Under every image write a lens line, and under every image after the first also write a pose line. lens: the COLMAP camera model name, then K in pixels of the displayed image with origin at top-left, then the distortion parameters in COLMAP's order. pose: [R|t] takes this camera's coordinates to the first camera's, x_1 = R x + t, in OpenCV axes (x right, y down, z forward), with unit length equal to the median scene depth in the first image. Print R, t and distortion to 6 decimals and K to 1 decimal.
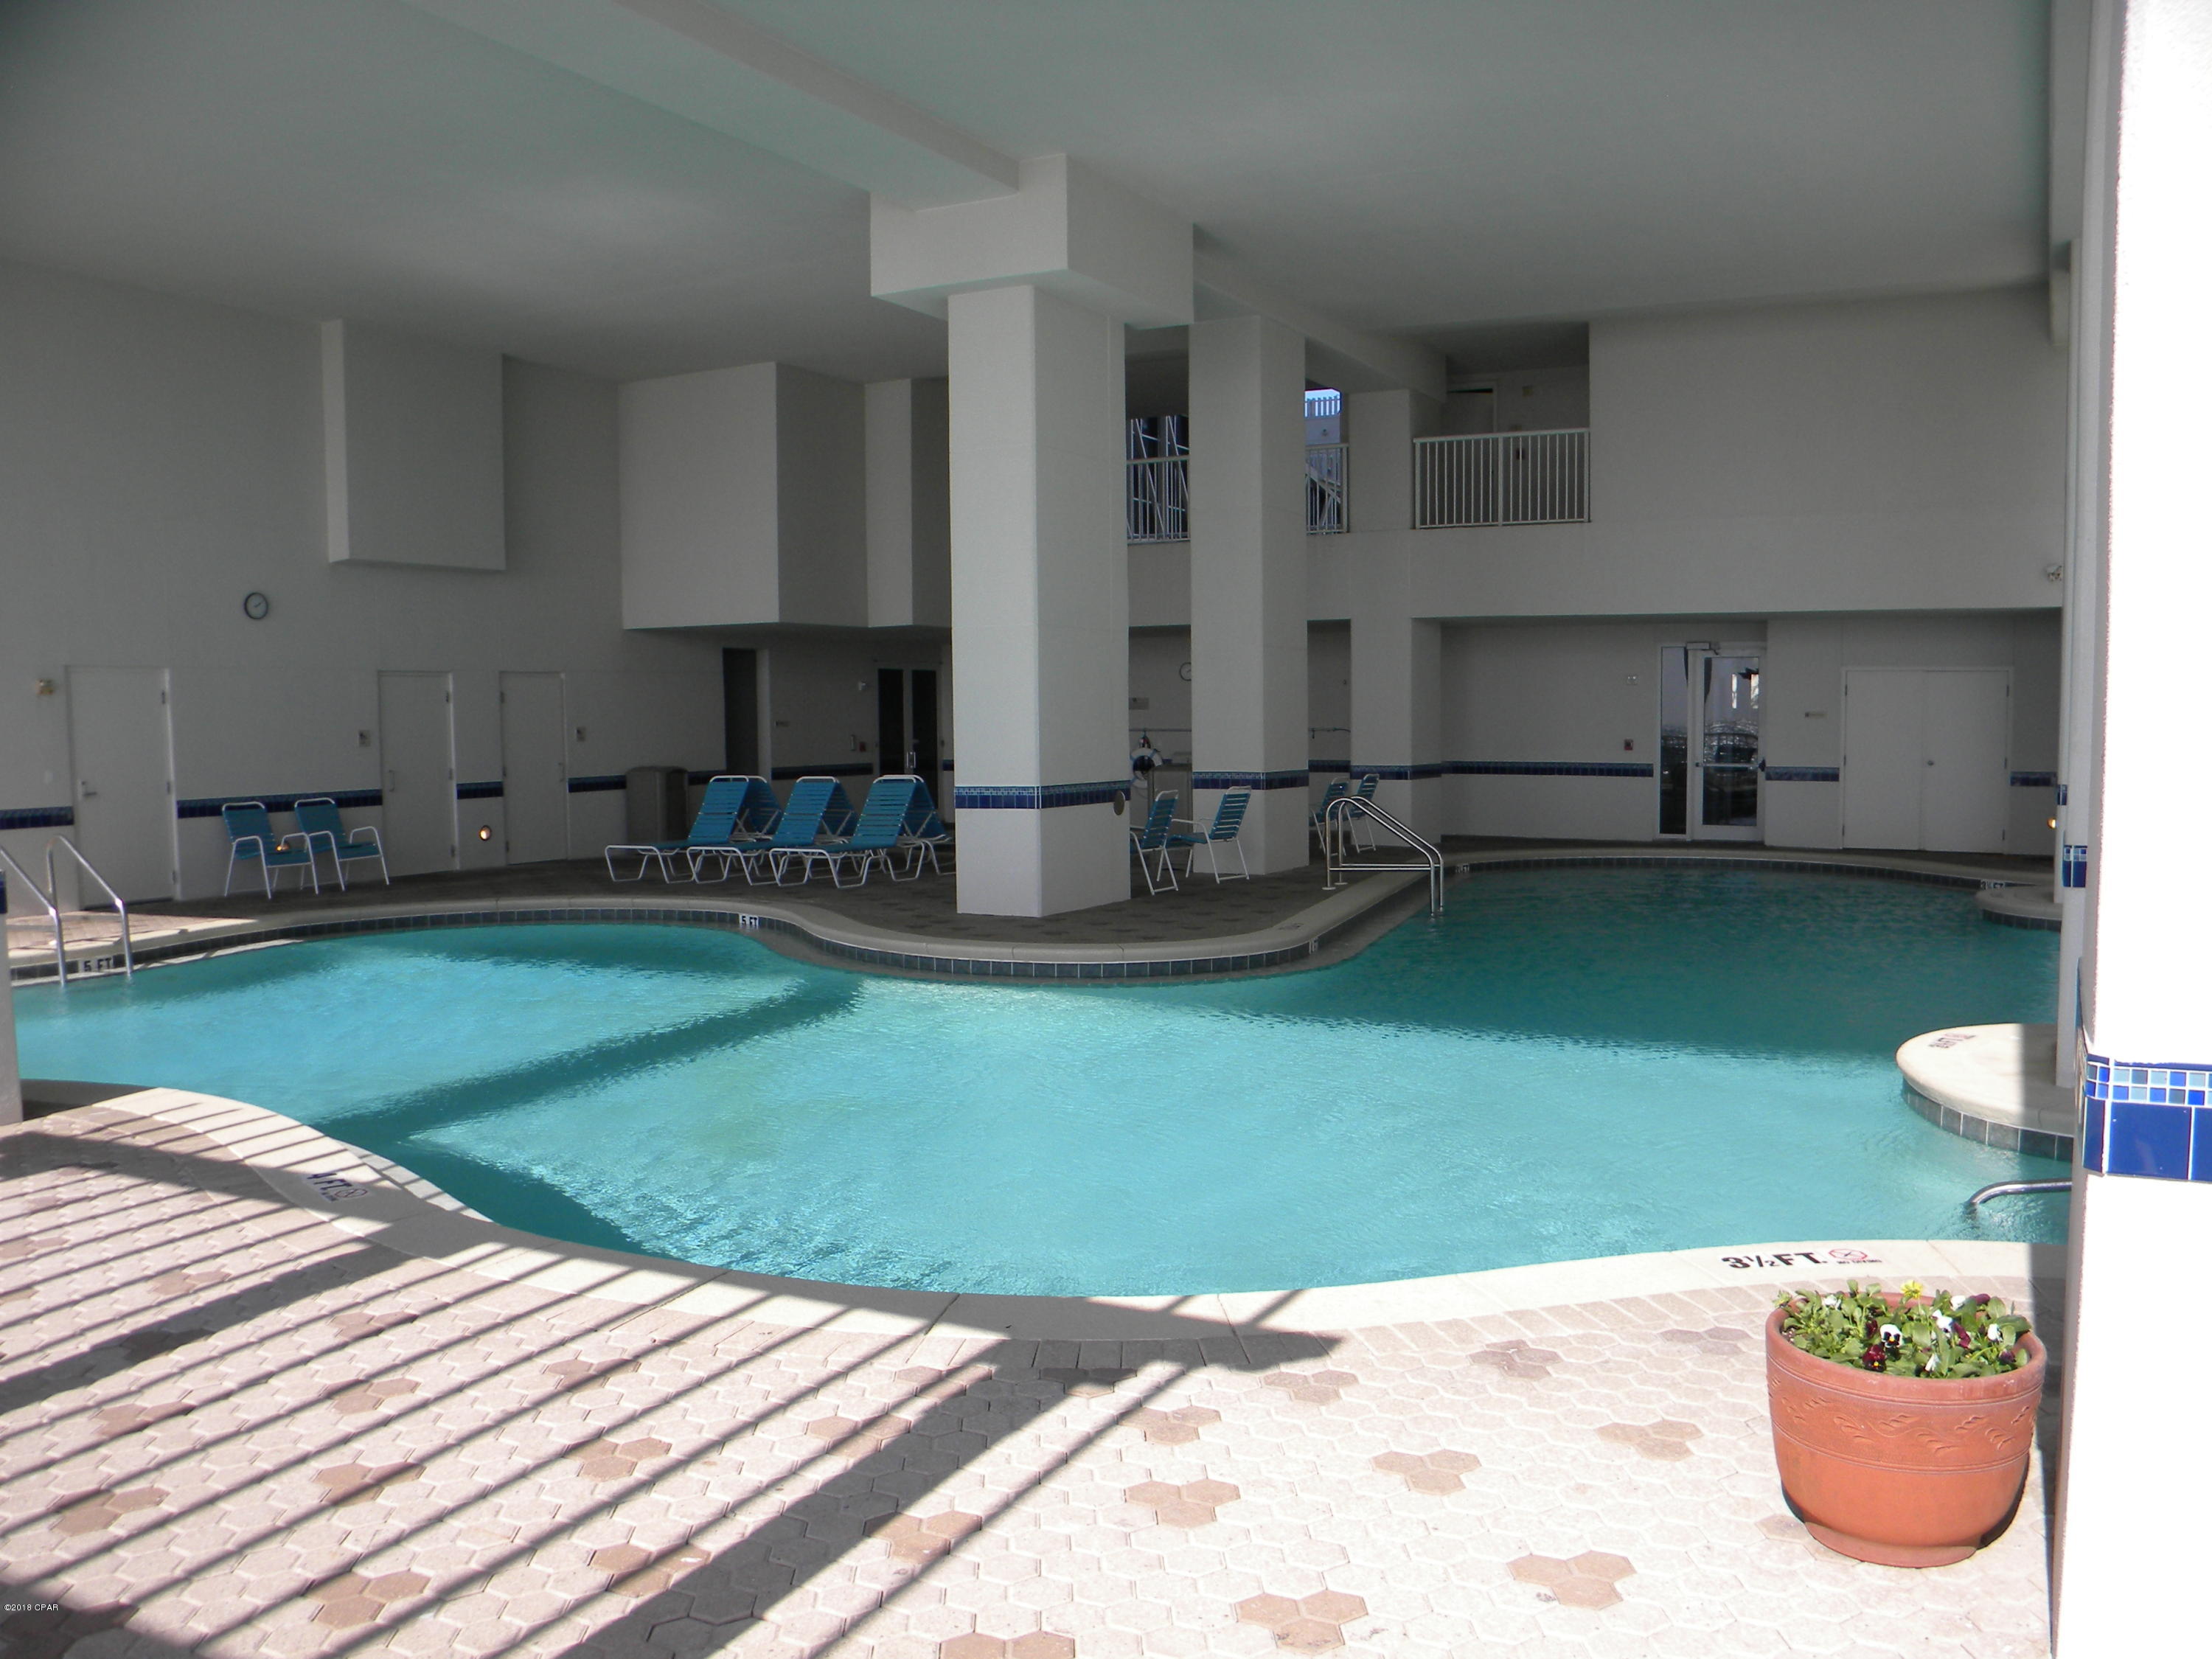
lens RADIAL K [[1784.9, 0, 1106.0], [0, 1784.9, 829.5], [0, 0, 1]] dist [-0.113408, 0.001211]
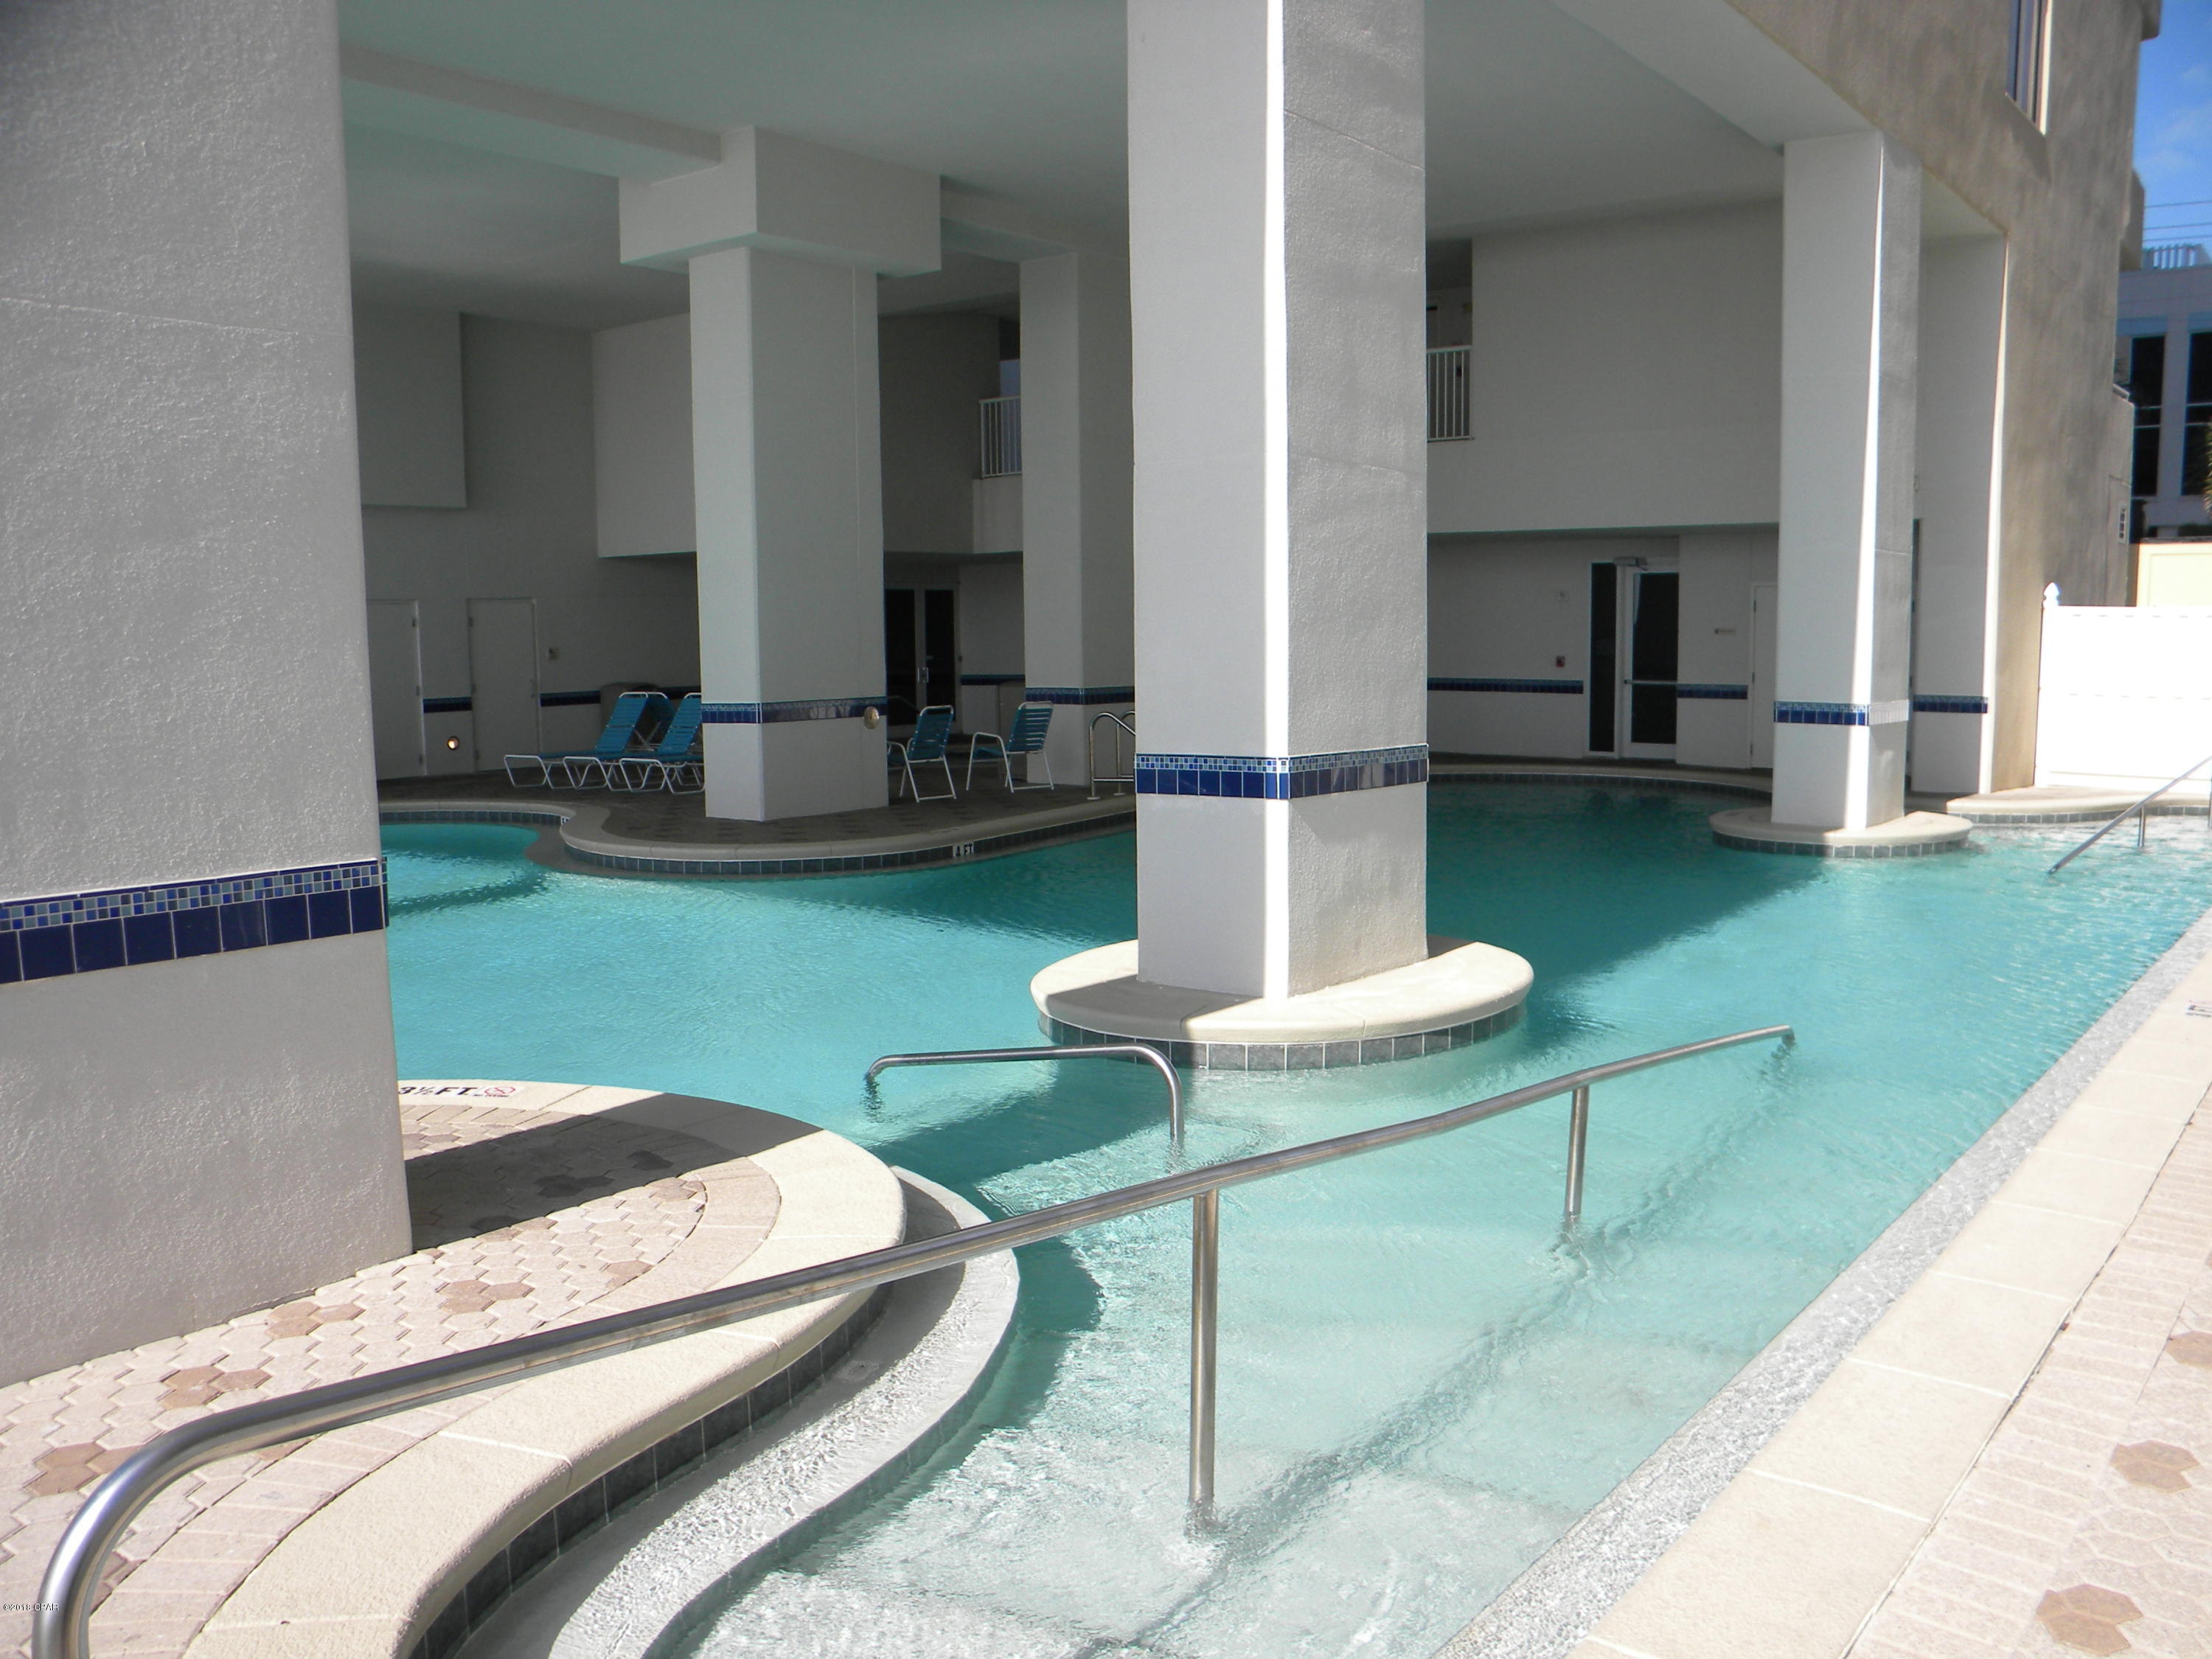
lens RADIAL K [[1784.9, 0, 1106.0], [0, 1784.9, 829.5], [0, 0, 1]] dist [-0.113408, 0.001211]
pose [[0.984651, 0.015664, -0.173832, 0.256629], [-0.007017, 0.998712, 0.050251, -0.002066], [0.174396, -0.048260, 0.983492, -0.034080]]
